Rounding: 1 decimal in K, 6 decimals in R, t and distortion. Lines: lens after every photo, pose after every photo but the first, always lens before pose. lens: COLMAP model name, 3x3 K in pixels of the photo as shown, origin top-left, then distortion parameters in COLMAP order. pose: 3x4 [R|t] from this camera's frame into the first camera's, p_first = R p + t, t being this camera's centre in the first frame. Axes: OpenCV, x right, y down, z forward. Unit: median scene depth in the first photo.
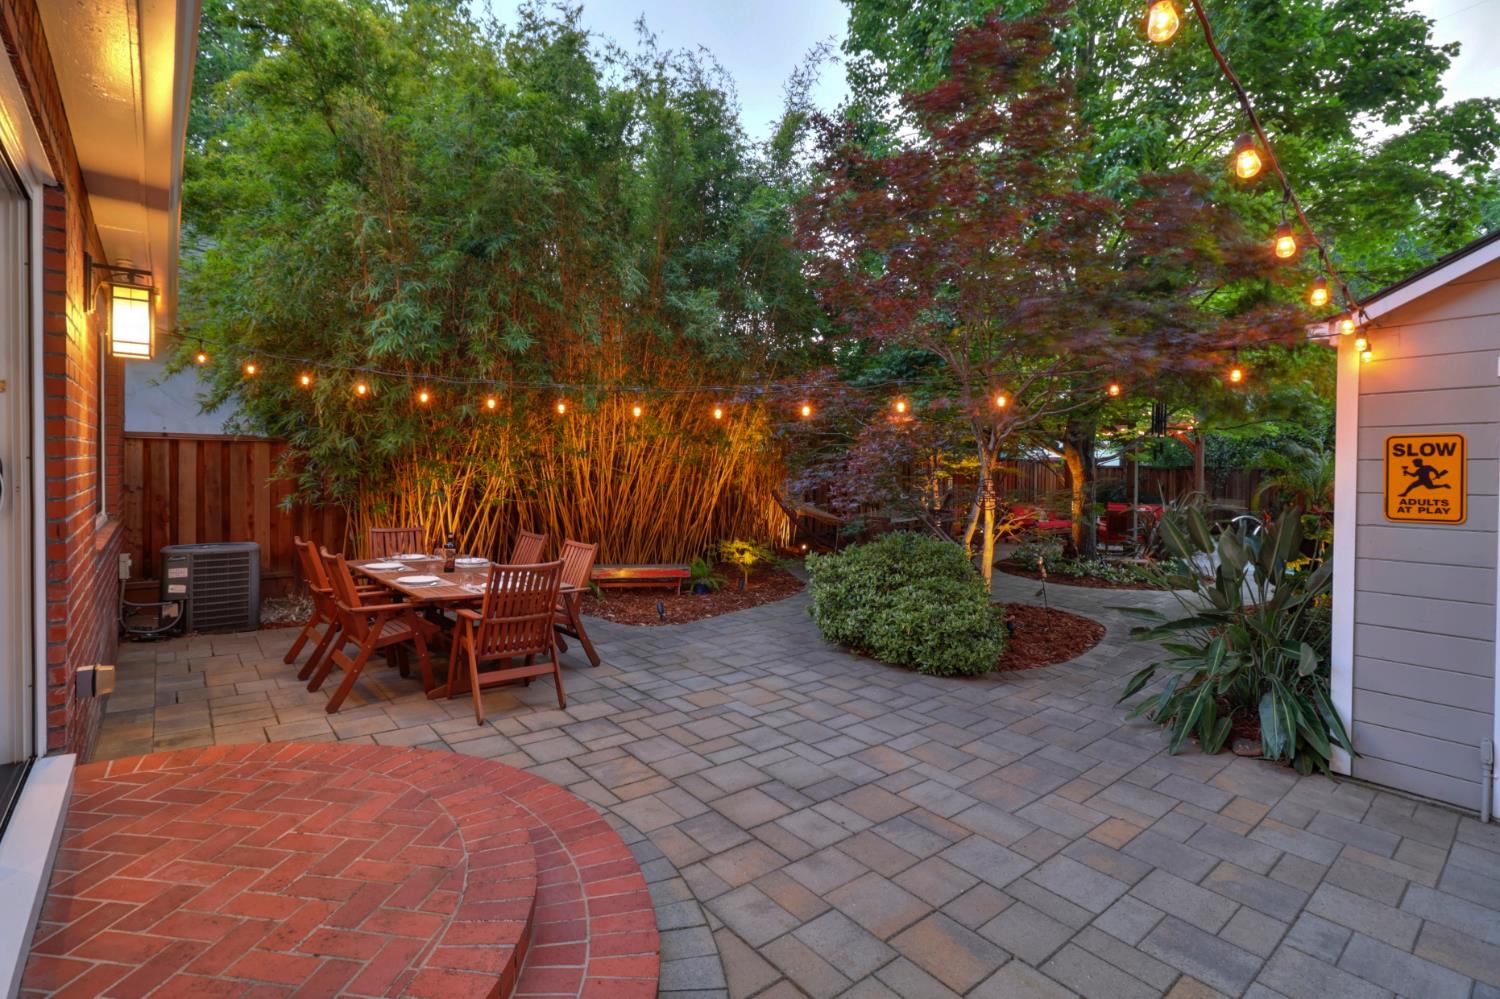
lens RADIAL K [[709.3, 0, 755.4], [0, 709.3, 475.8], [0, 0, 1]] dist [0.000410, -0.000063]
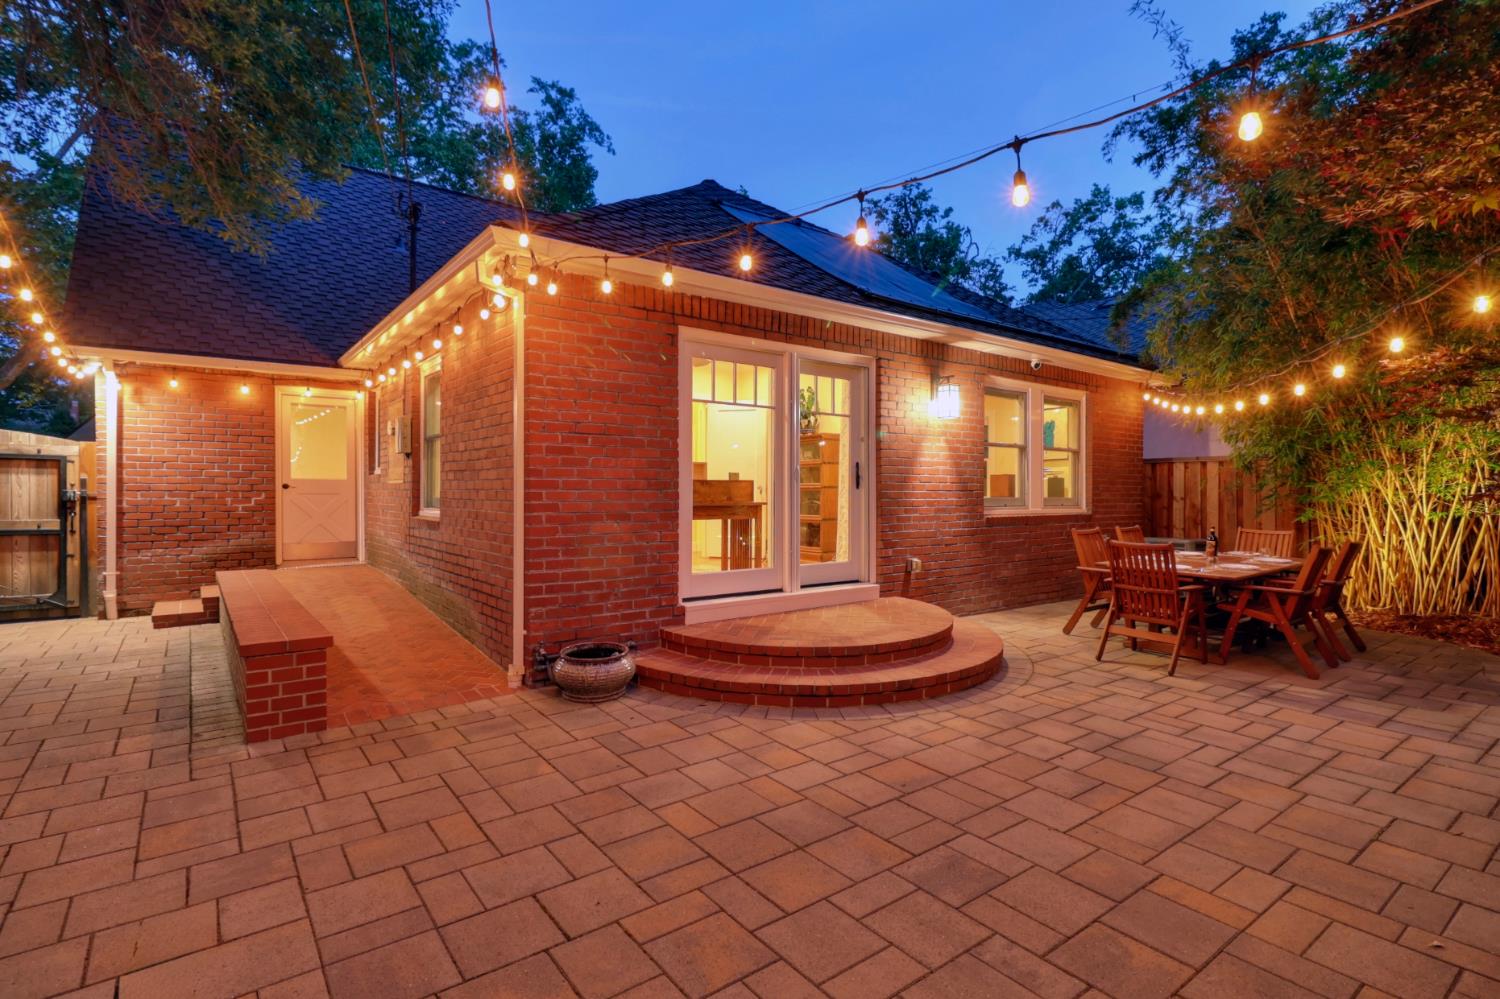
lens RADIAL K [[709.3, 0, 755.4], [0, 709.3, 475.8], [0, 0, 1]] dist [0.000410, -0.000063]
pose [[-0.039522, -0.037016, -0.998533, 1.057128], [-0.015612, 0.999214, -0.036424, 0.074555], [0.999097, 0.014150, -0.040069, 0.456745]]
